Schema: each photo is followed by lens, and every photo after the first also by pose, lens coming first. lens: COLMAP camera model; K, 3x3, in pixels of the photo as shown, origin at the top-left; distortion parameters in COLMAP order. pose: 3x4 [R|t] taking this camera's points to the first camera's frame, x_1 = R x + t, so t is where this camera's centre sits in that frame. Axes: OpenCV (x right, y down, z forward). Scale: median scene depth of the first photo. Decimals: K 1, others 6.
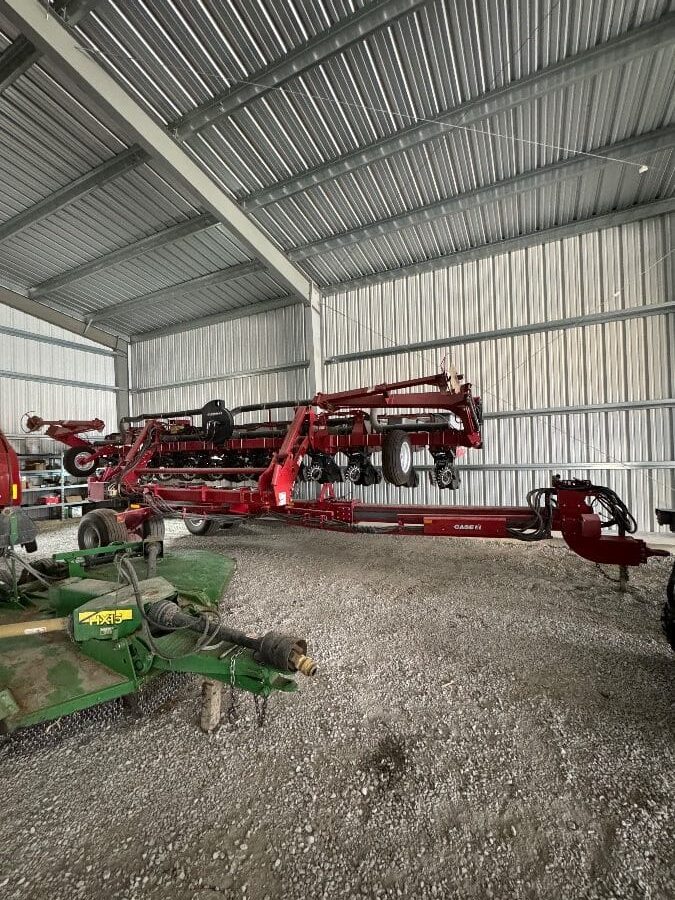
lens RADIAL K [[382.0, 0, 337.5], [0, 382.0, 450.0], [0, 0, 1]] dist [0.000037, 0.000352]
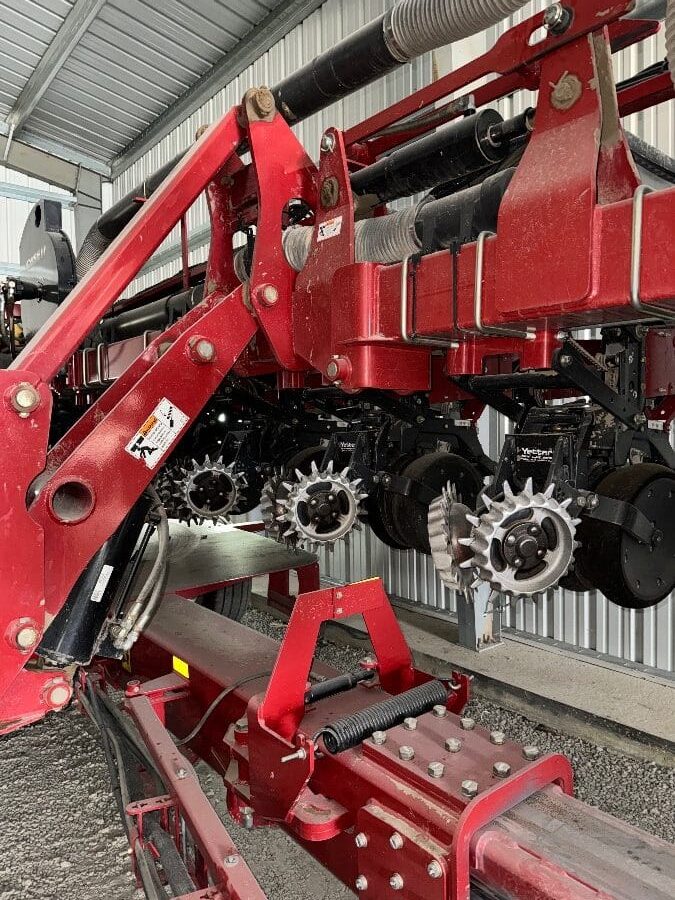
lens RADIAL K [[633.3, 0, 337.5], [0, 633.3, 450.0], [0, 0, 1]] dist [0.081163, -0.100009]
pose [[0.920948, 0.030170, -0.388516, 0.066748], [-0.008854, 0.998361, 0.056540, 0.014015], [0.389585, -0.048630, 0.919706, 0.598869]]
